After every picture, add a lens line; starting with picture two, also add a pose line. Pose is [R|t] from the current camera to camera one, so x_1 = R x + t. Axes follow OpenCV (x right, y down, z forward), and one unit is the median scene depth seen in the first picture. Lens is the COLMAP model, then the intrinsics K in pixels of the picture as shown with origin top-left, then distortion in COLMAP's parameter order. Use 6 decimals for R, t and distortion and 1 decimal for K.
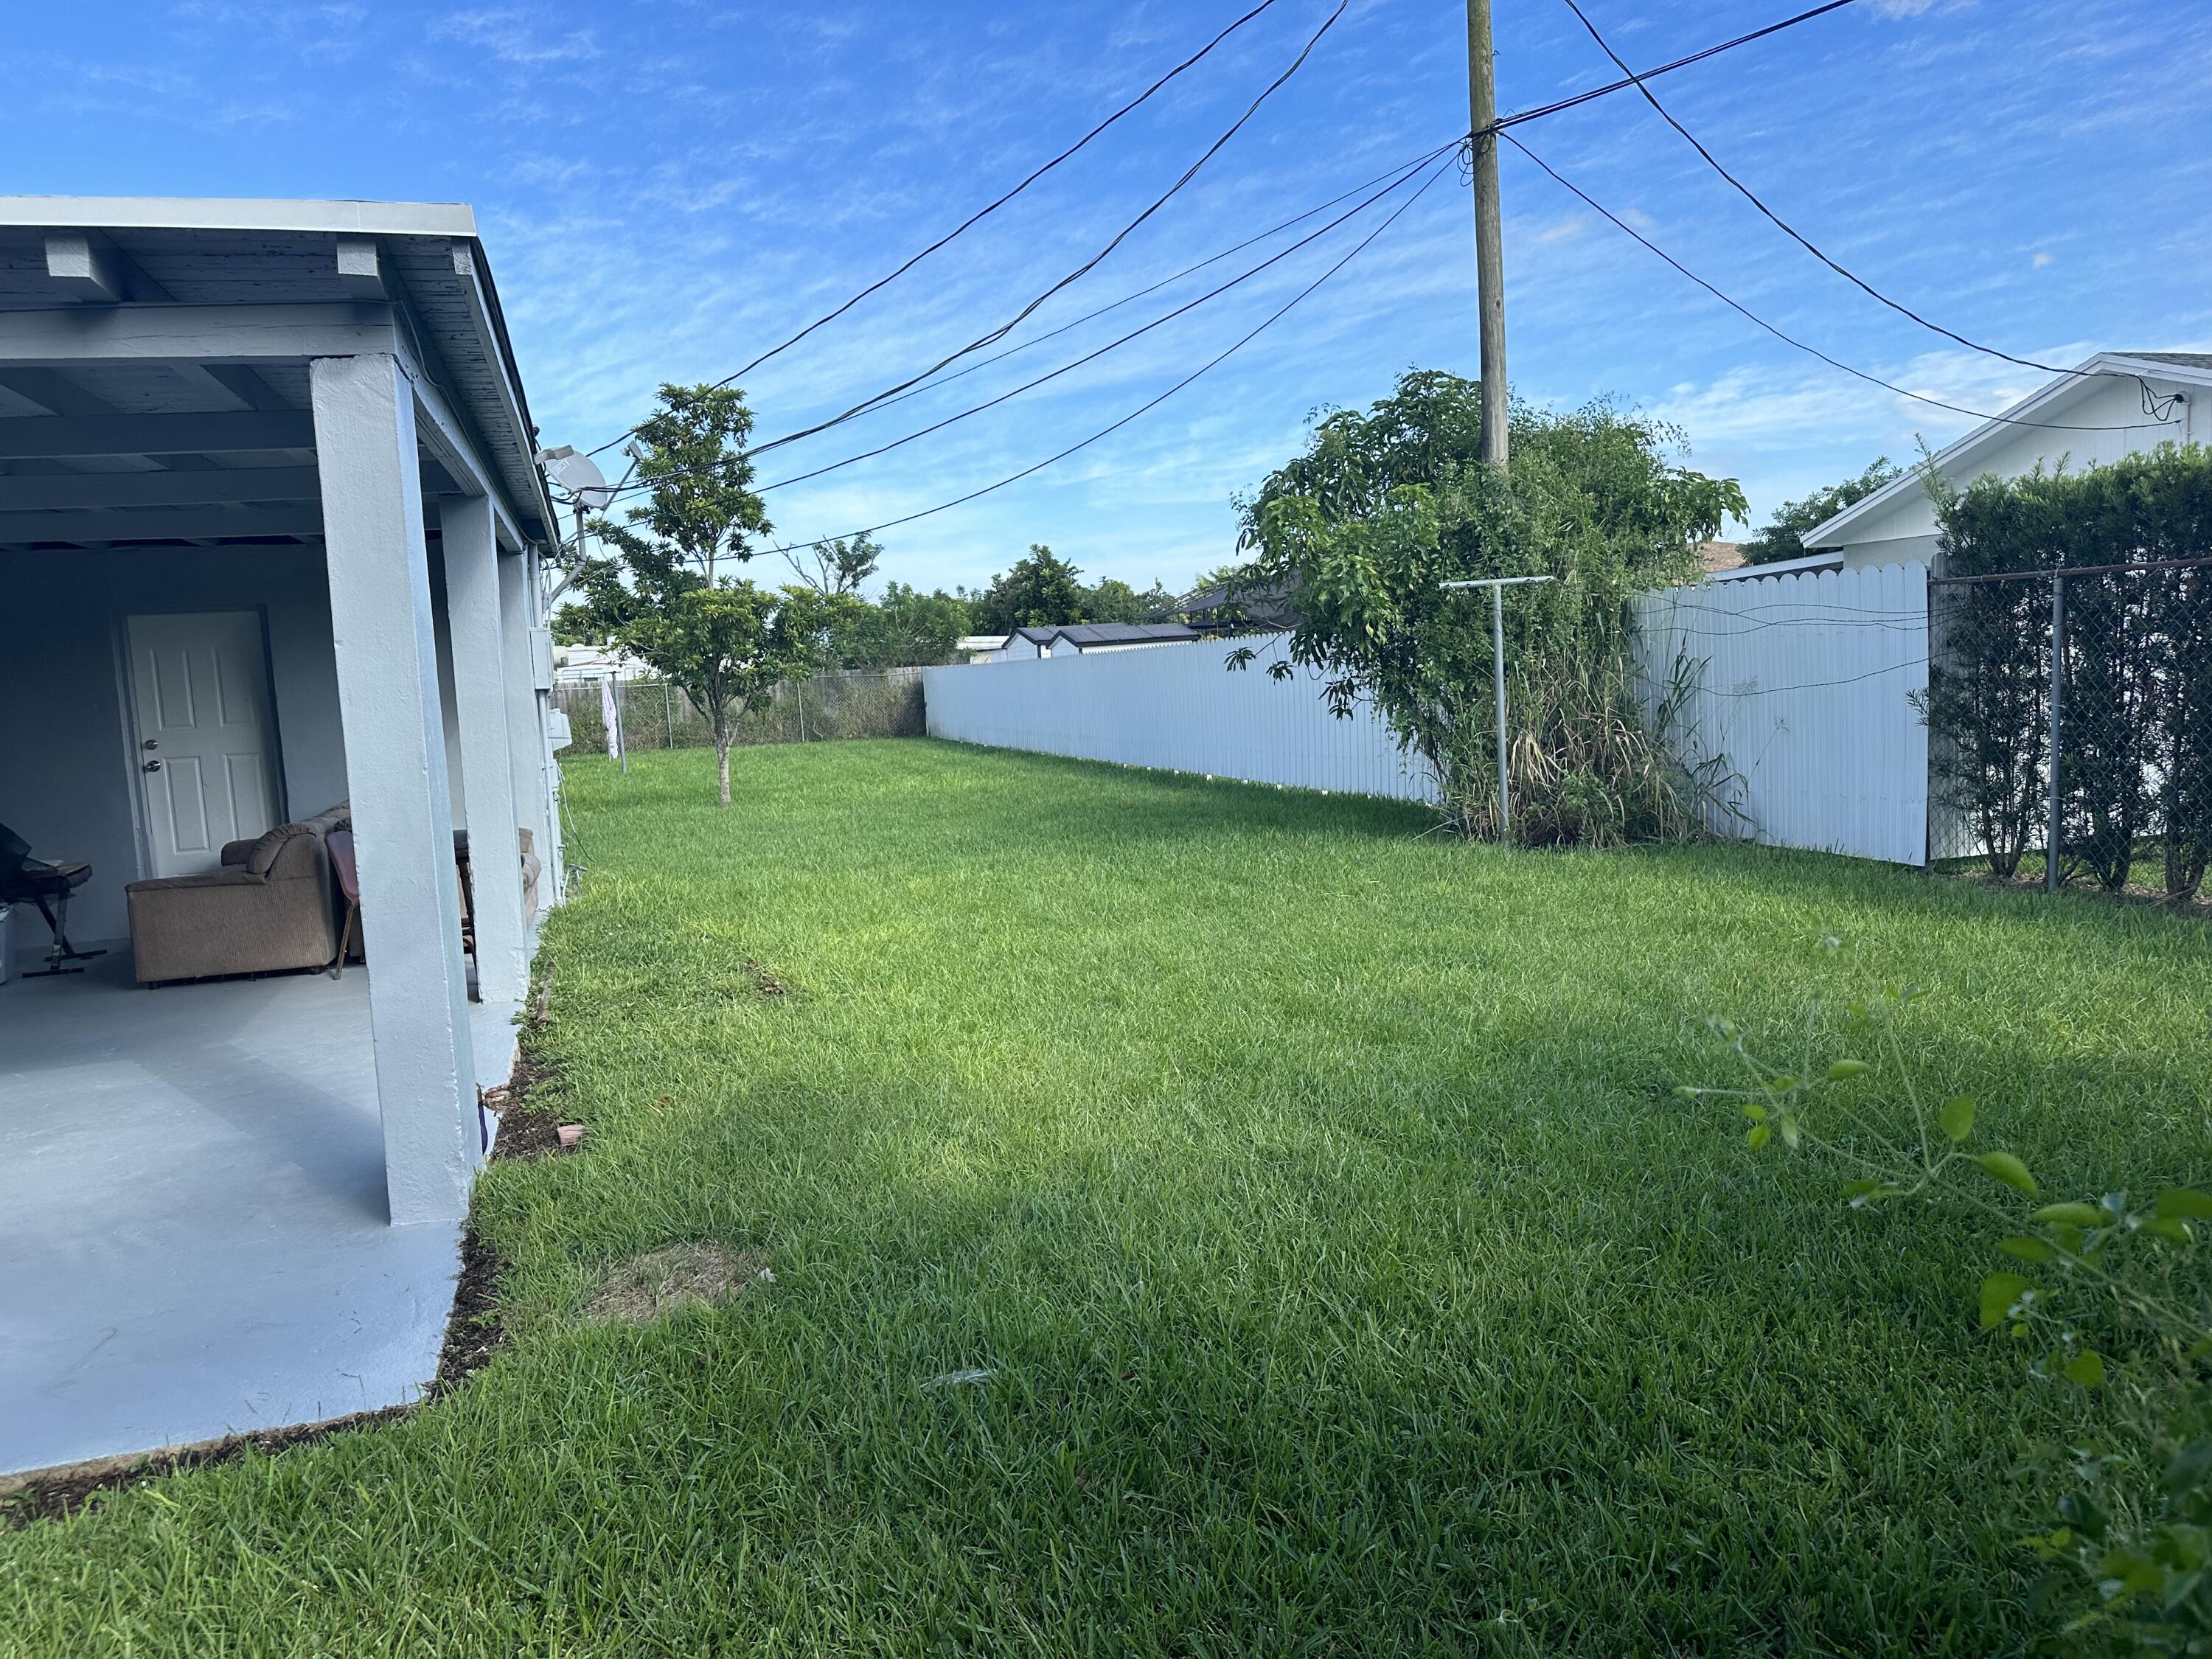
lens RADIAL K [[1534.0, 0, 1069.5], [0, 1534.0, 862.7], [0, 0, 1]] dist [0.004932, -0.027669]
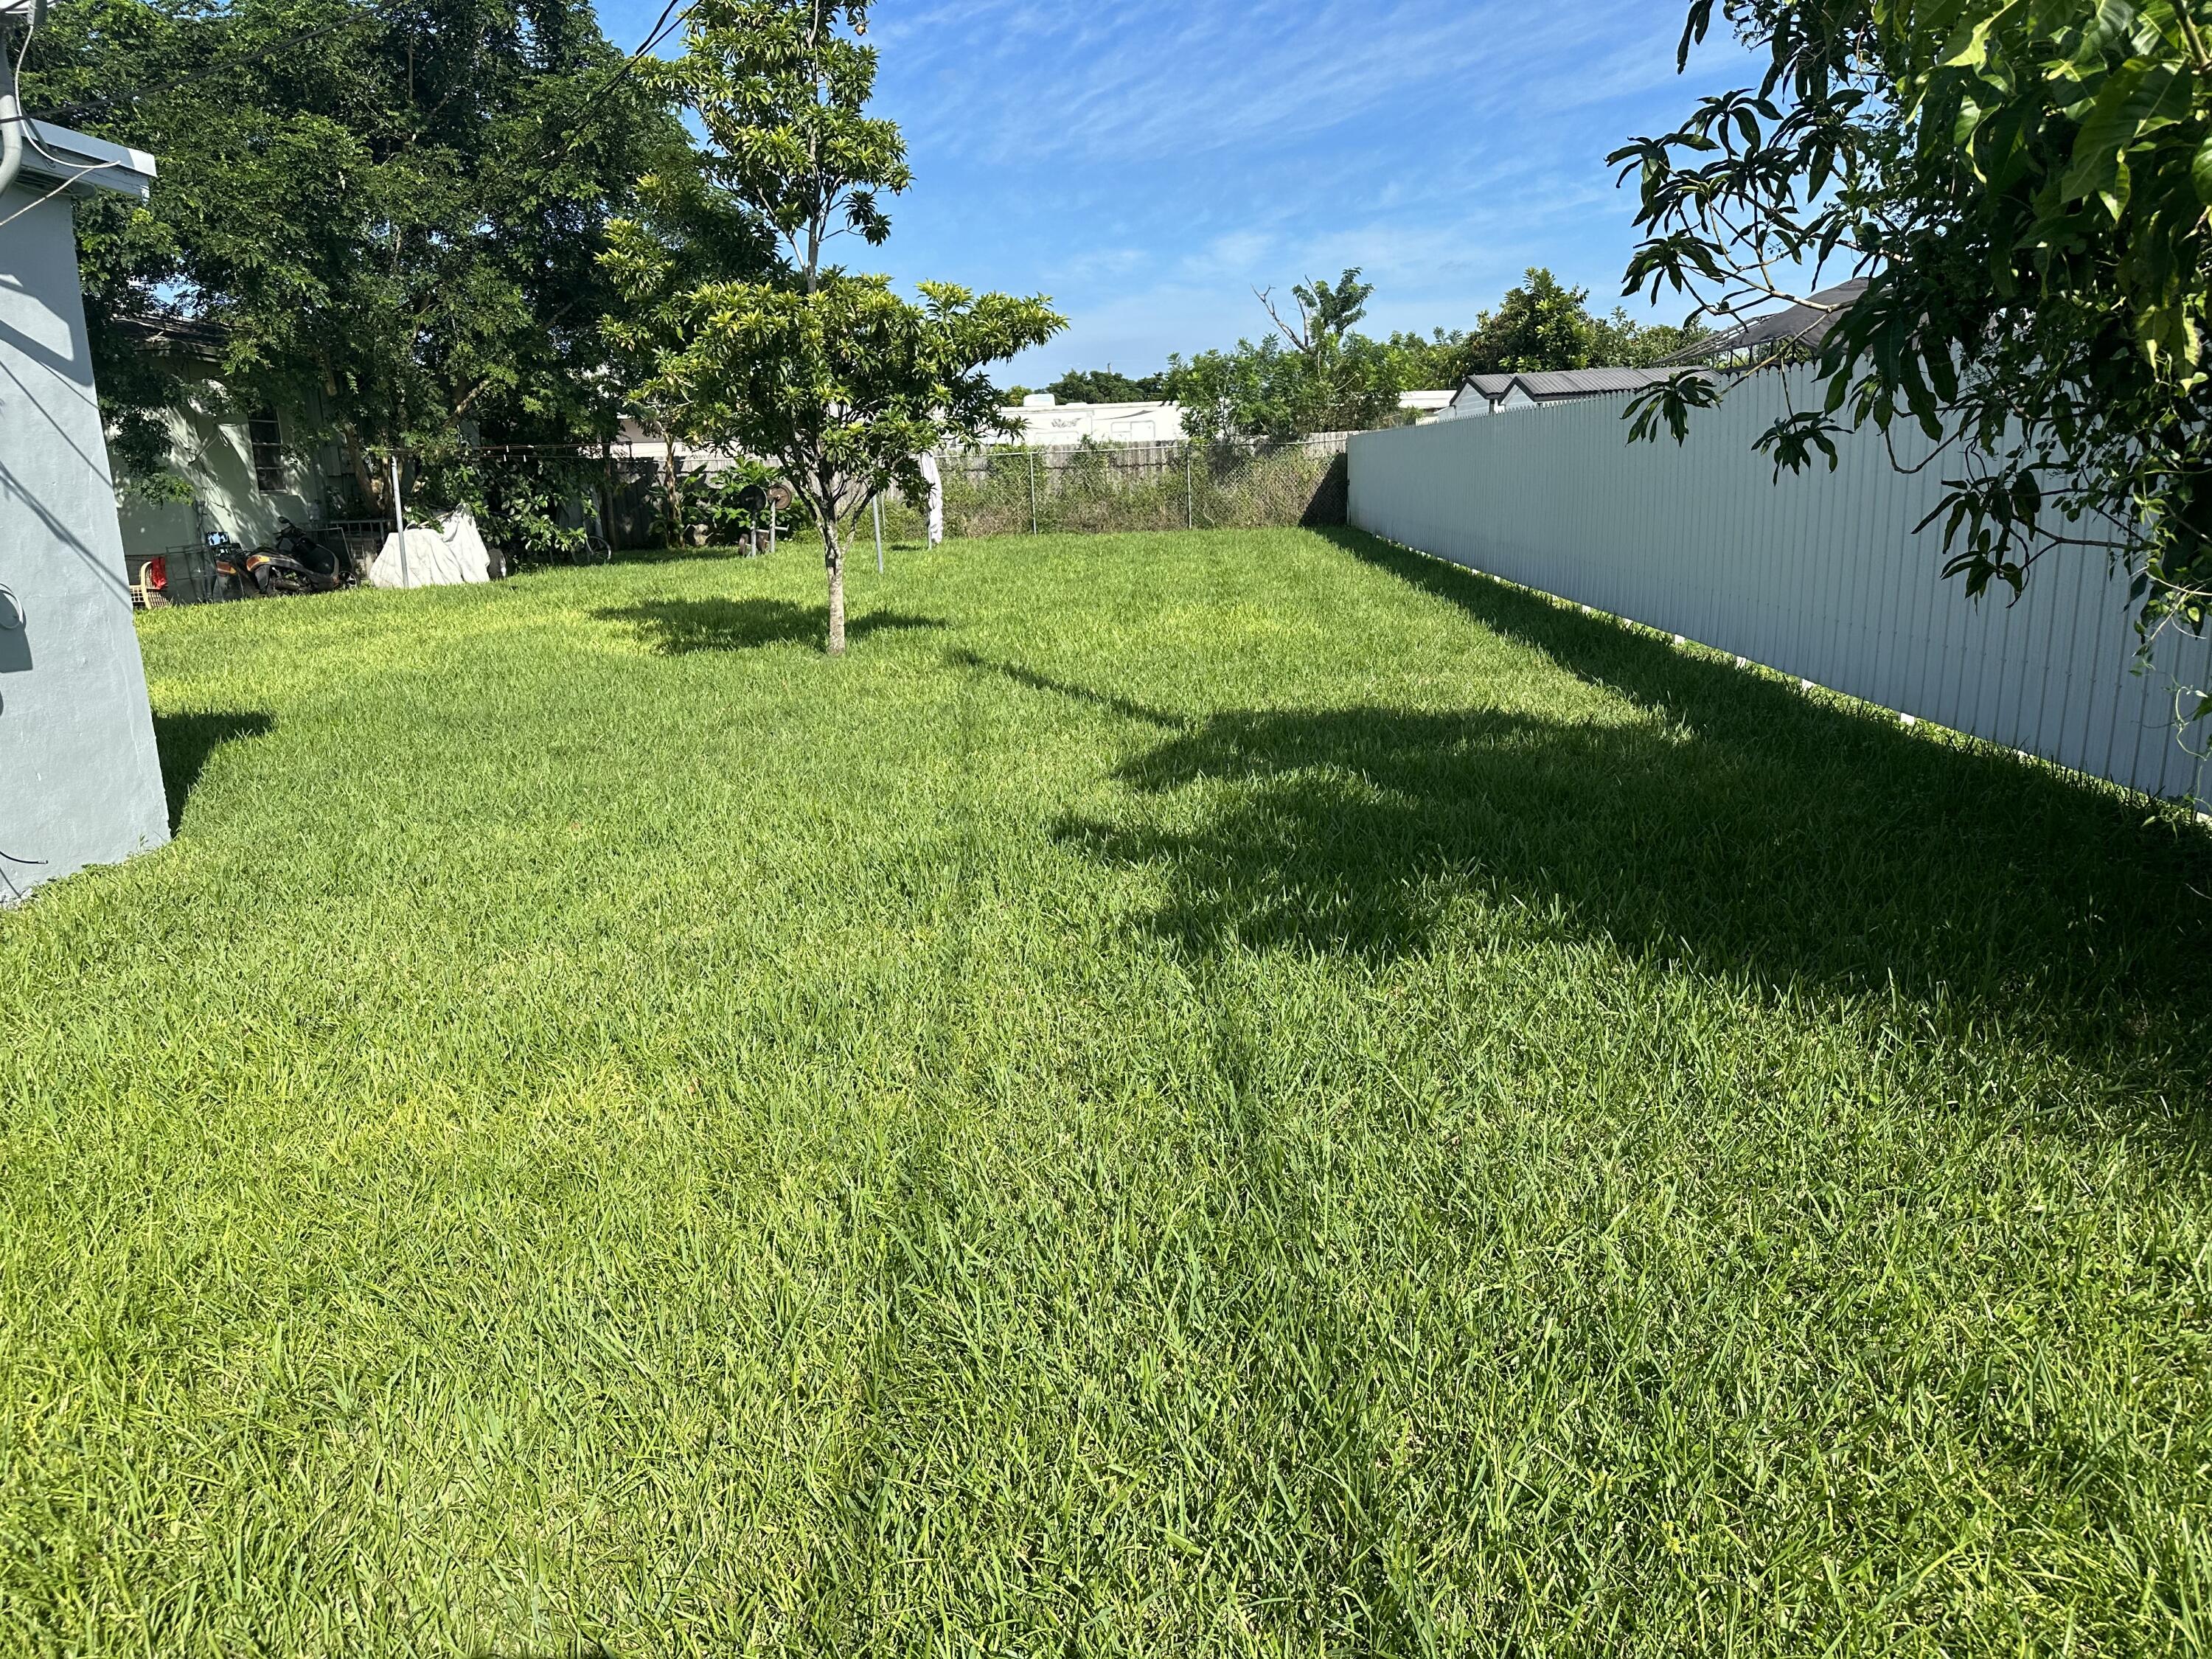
lens RADIAL K [[1534.0, 0, 1102.6], [0, 1534.0, 827.5], [0, 0, 1]] dist [0.004932, -0.027669]
pose [[0.948019, 0.089372, -0.305405, 0.121345], [-0.050788, 0.989943, 0.132037, -0.091980], [0.314133, -0.109663, 0.943024, 0.736564]]
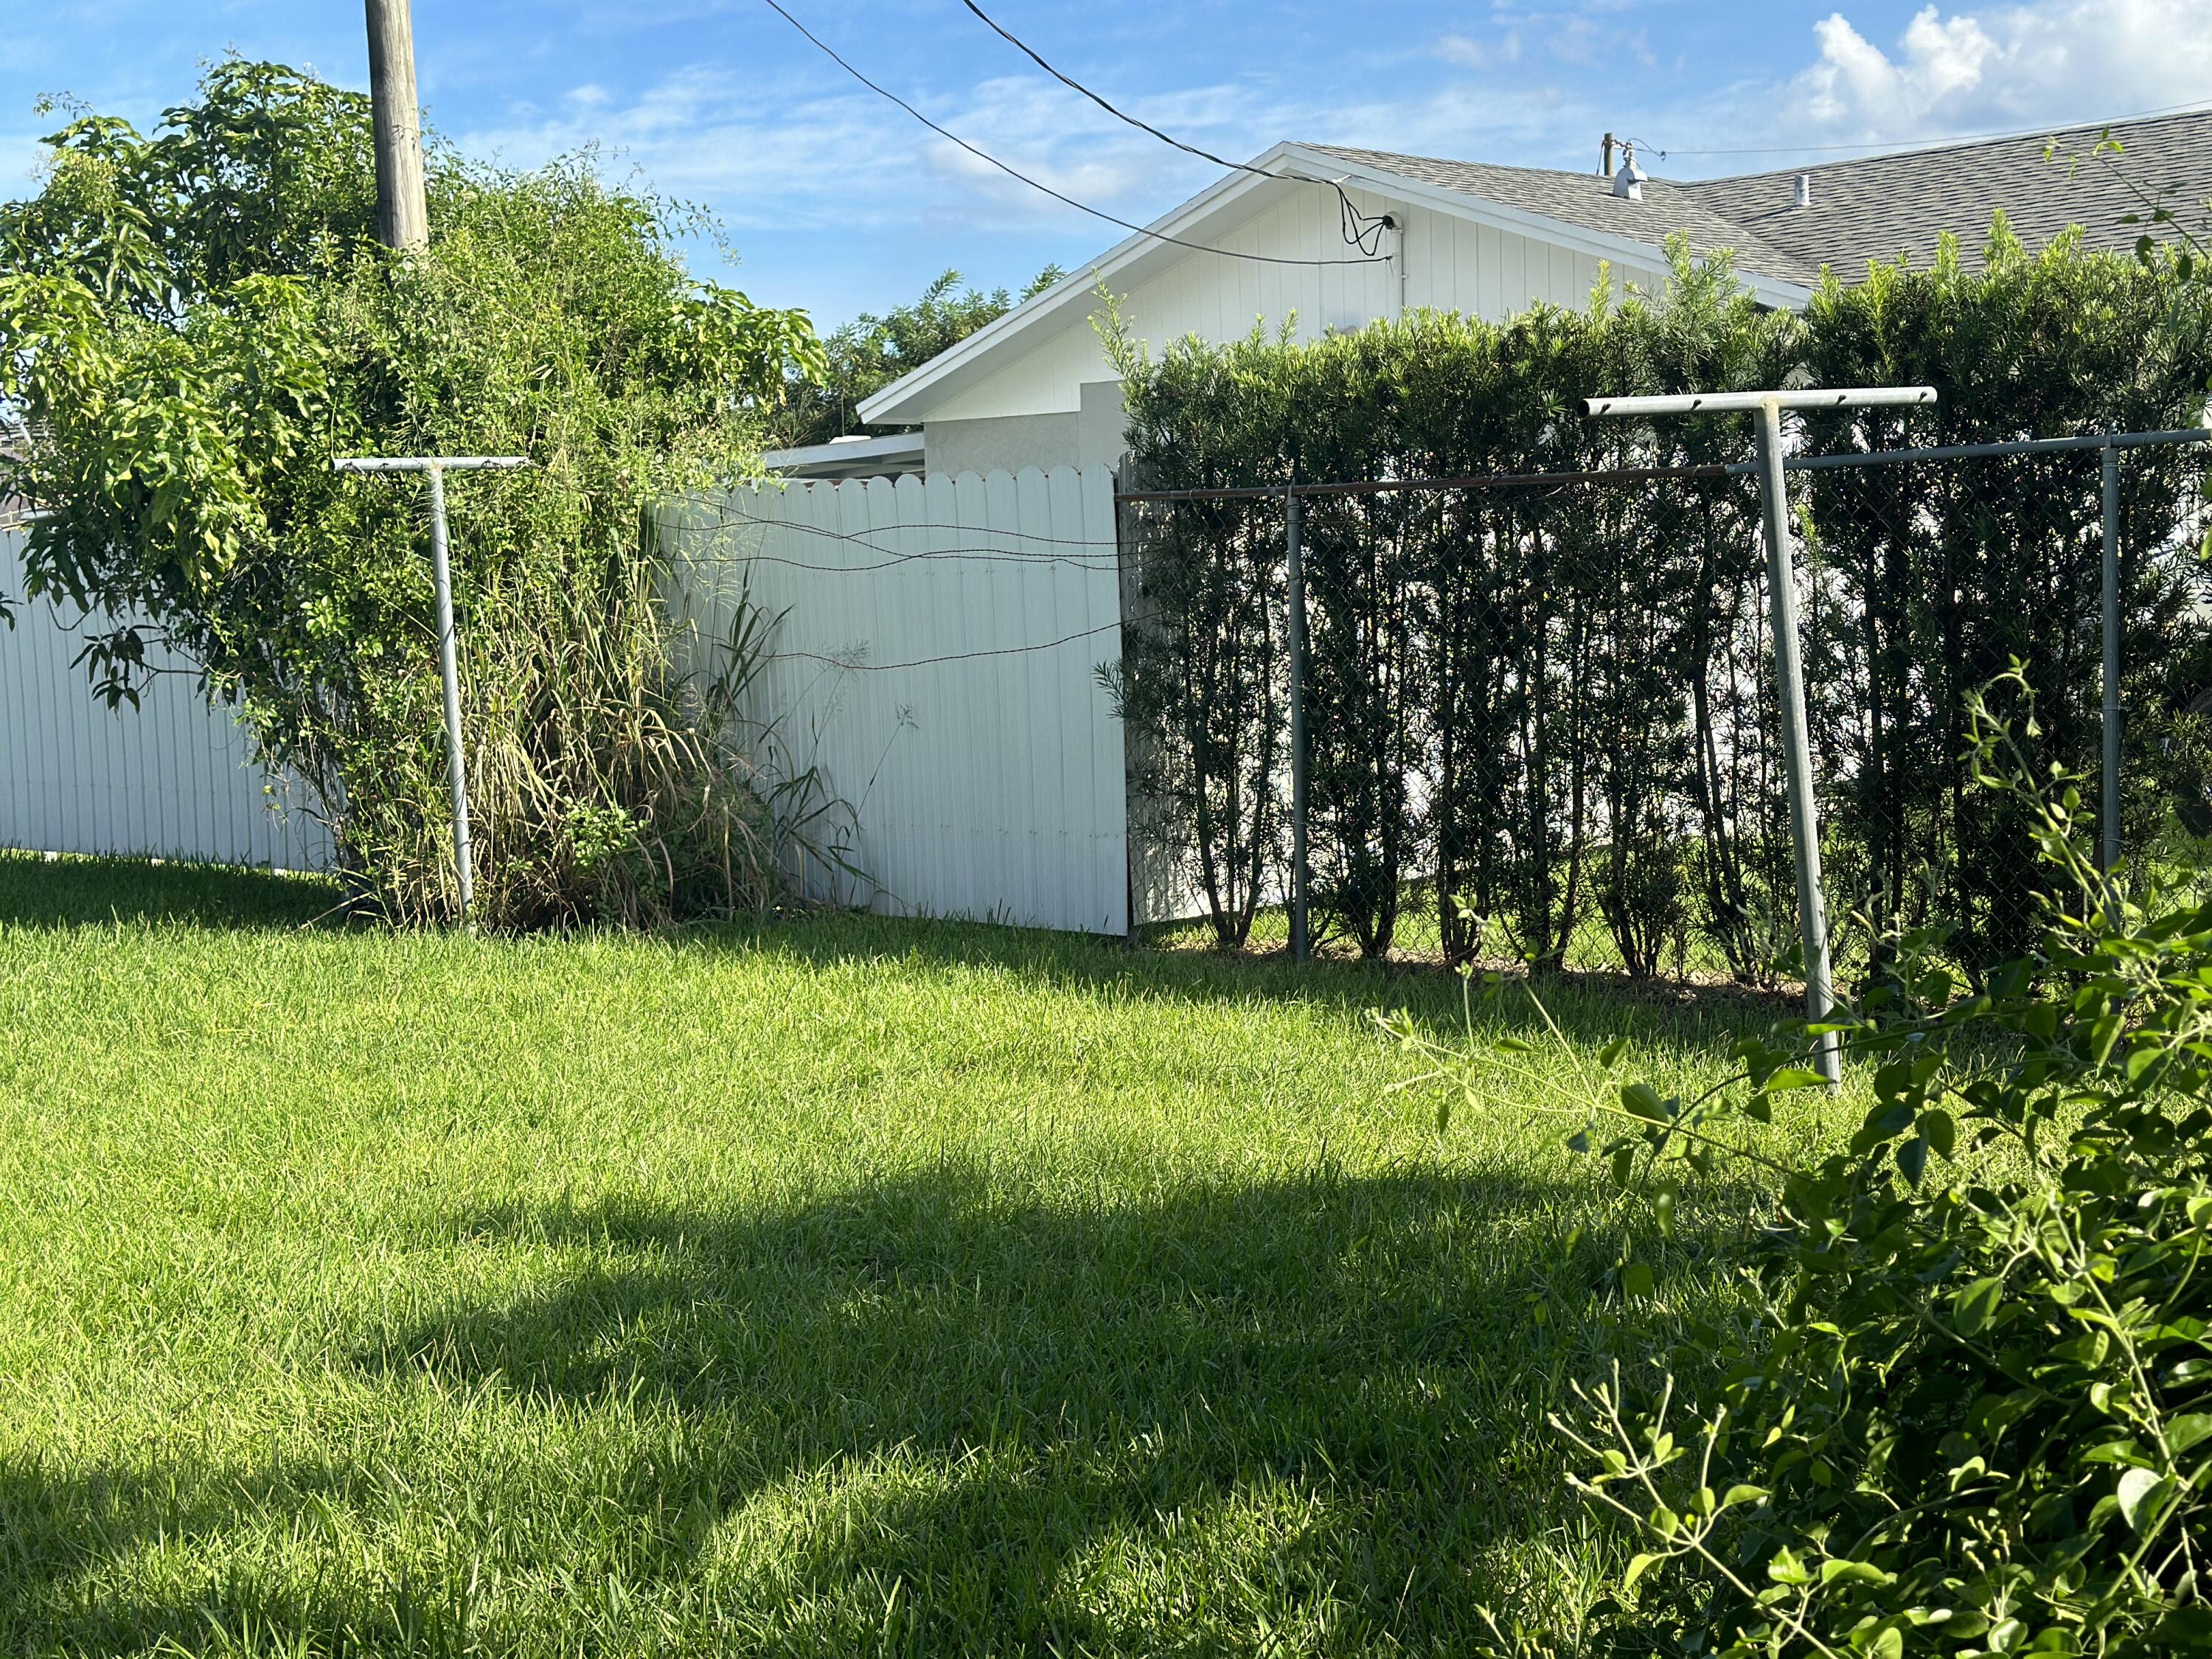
lens RADIAL K [[3104.8, 0, 1105.7], [0, 3104.8, 843.4], [0, 0, 1]] dist [0.216090, 0.000000]
pose [[0.860696, -0.020143, 0.508721, -0.095689], [0.048412, 0.997927, -0.042393, 0.015818], [-0.506812, 0.061115, 0.859887, -0.101734]]
